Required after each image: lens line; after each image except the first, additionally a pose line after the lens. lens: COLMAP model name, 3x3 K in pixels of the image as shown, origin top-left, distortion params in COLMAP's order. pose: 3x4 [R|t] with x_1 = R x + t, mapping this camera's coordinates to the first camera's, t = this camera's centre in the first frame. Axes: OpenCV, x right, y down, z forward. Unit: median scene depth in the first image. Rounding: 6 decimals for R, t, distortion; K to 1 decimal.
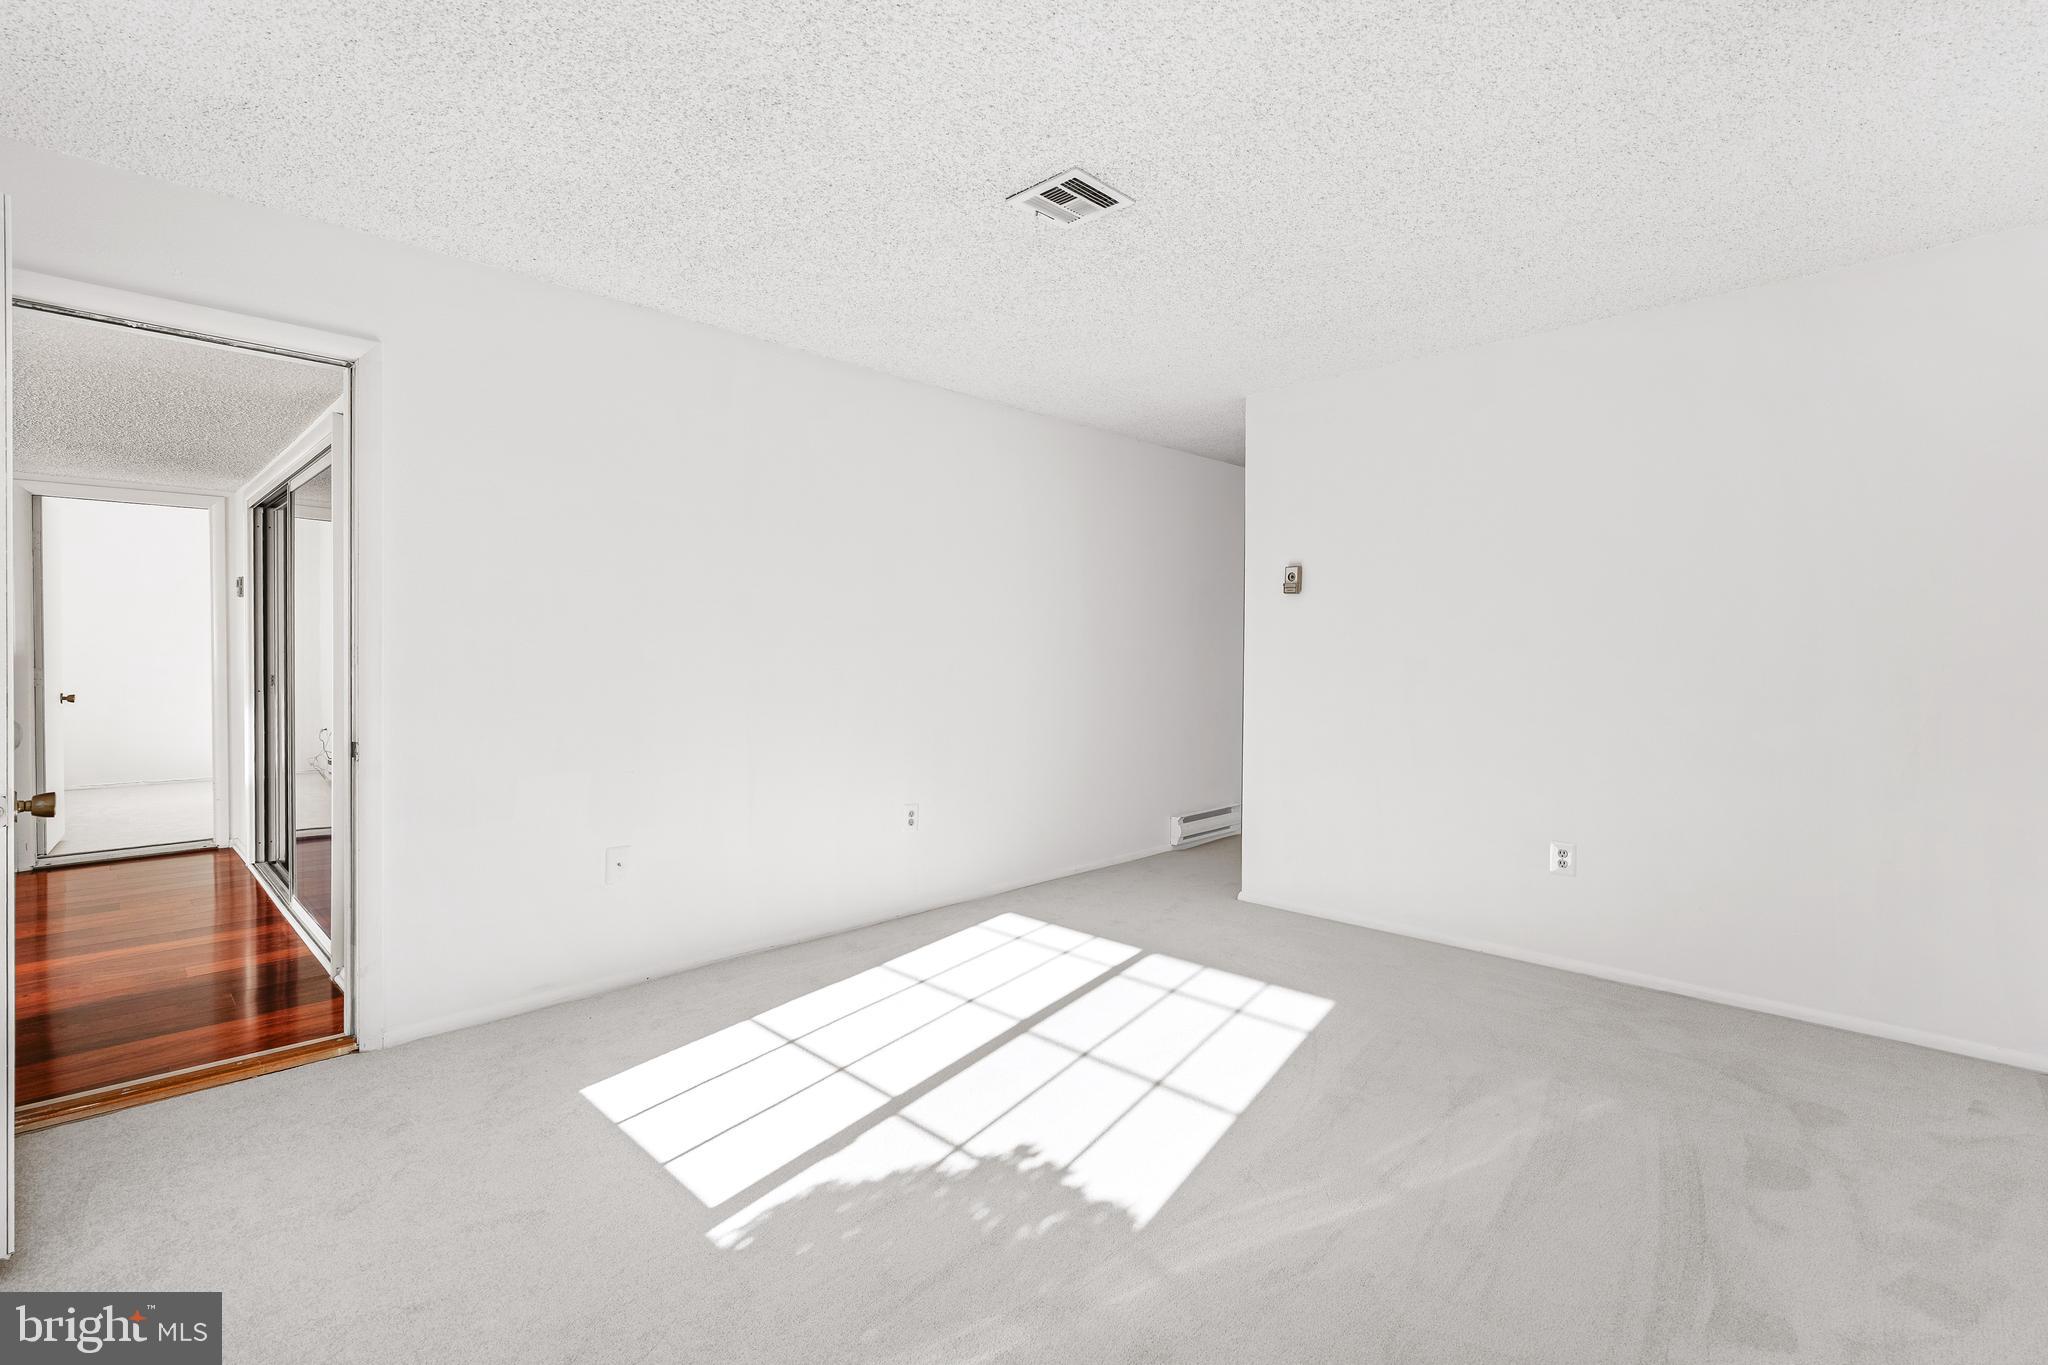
lens RADIAL K [[919.7, 0, 1040.7], [0, 919.7, 678.8], [0, 0, 1]] dist [-0.001456, 0.001156]
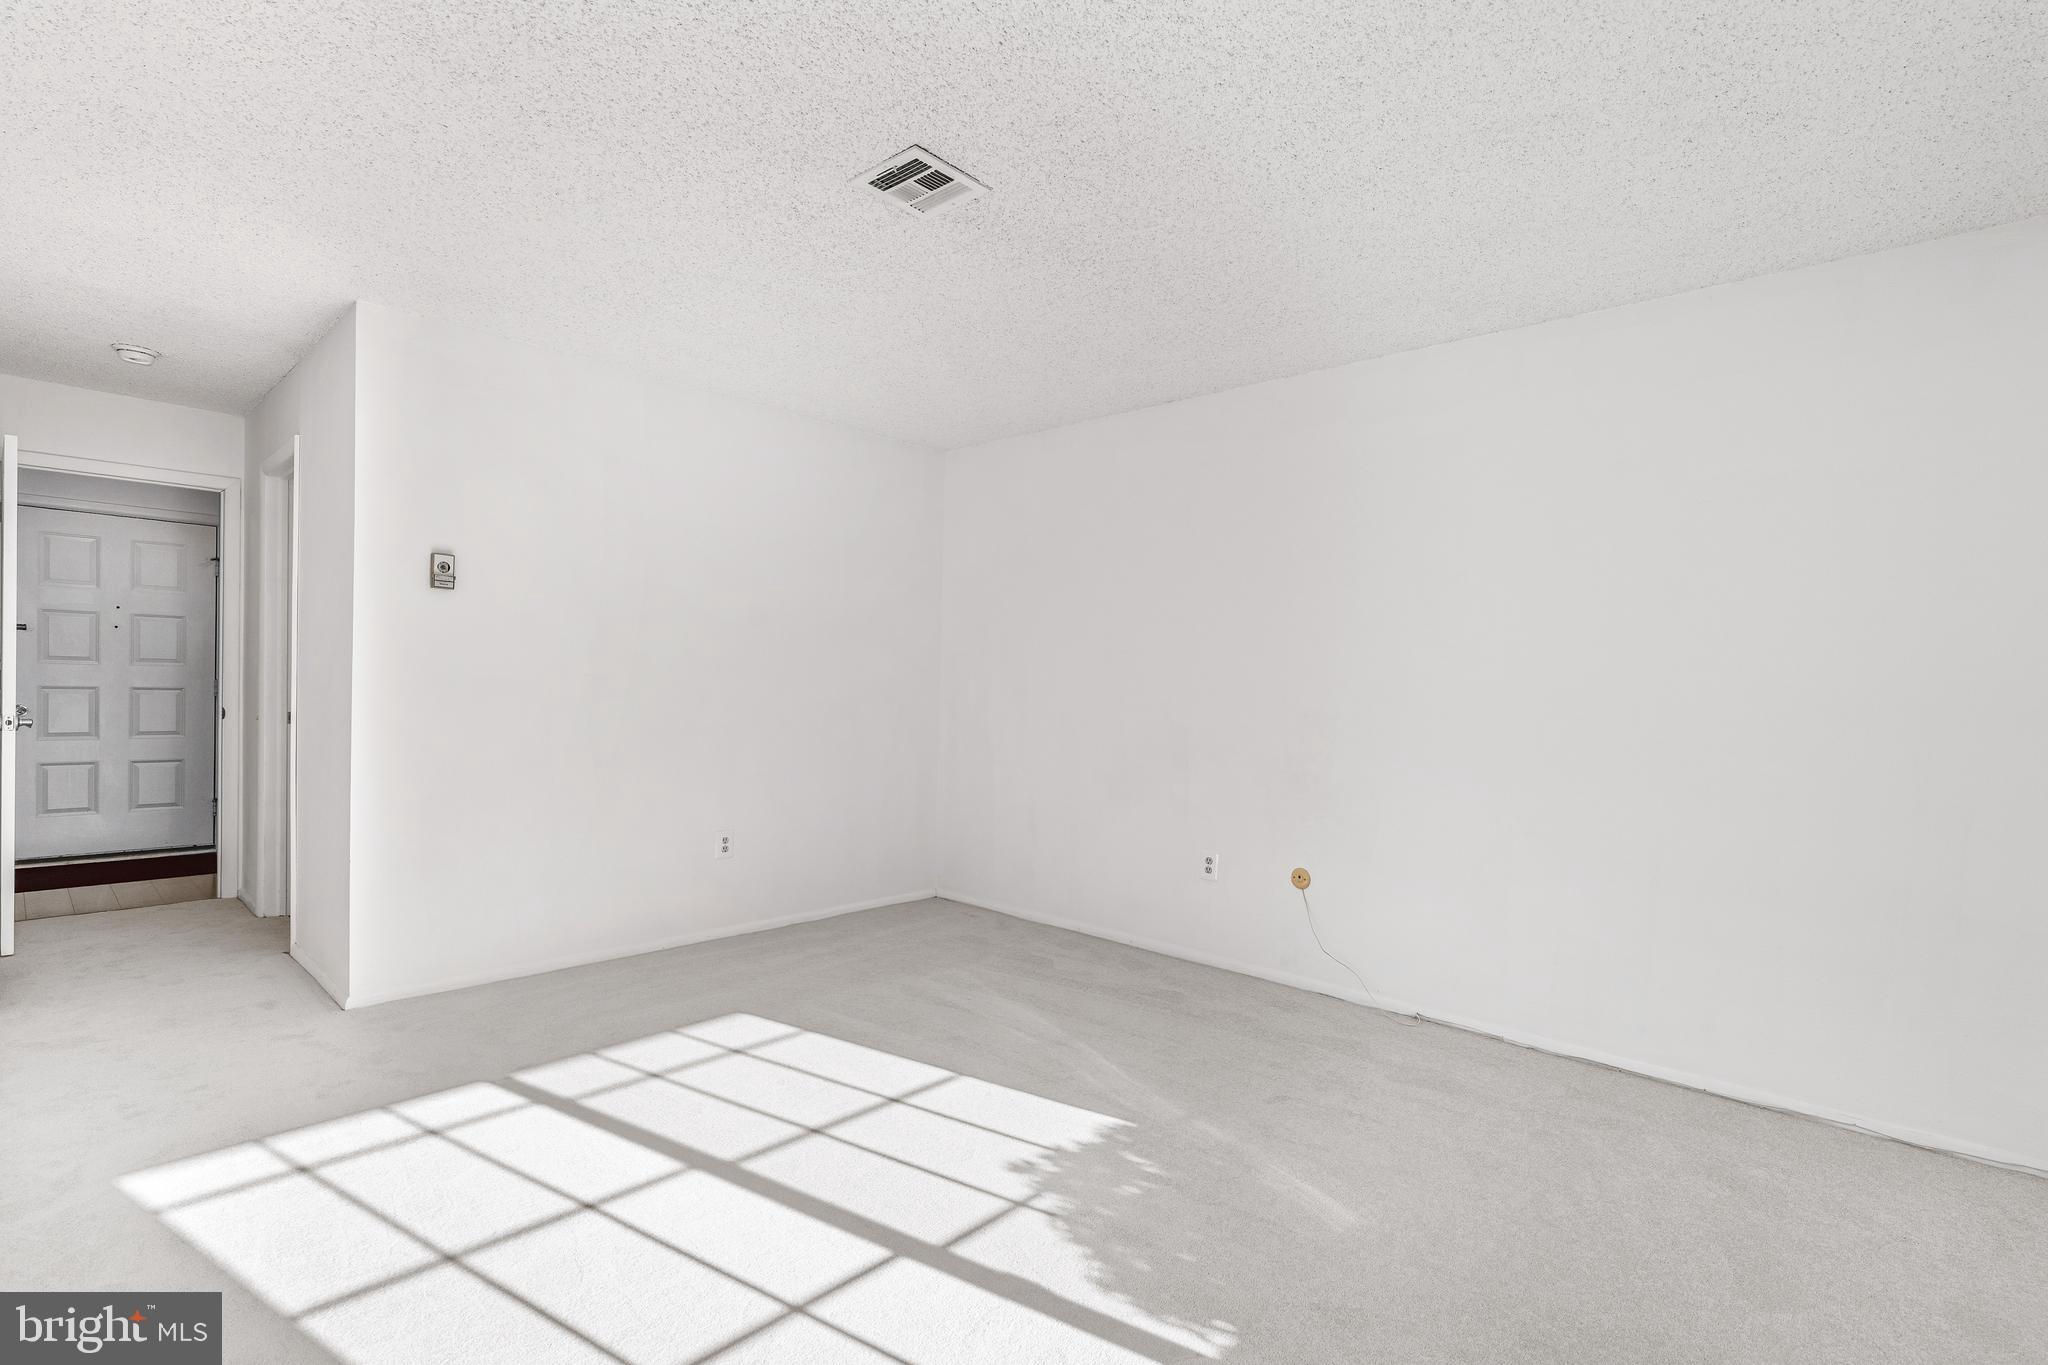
lens RADIAL K [[919.7, 0, 1031.1], [0, 919.7, 683.4], [0, 0, 1]] dist [-0.001456, 0.001156]
pose [[-0.010087, 0.002237, 0.999947, -0.891462], [-0.000081, 0.999997, -0.002238, -0.016778], [-0.999949, -0.000104, -0.010087, 0.863398]]
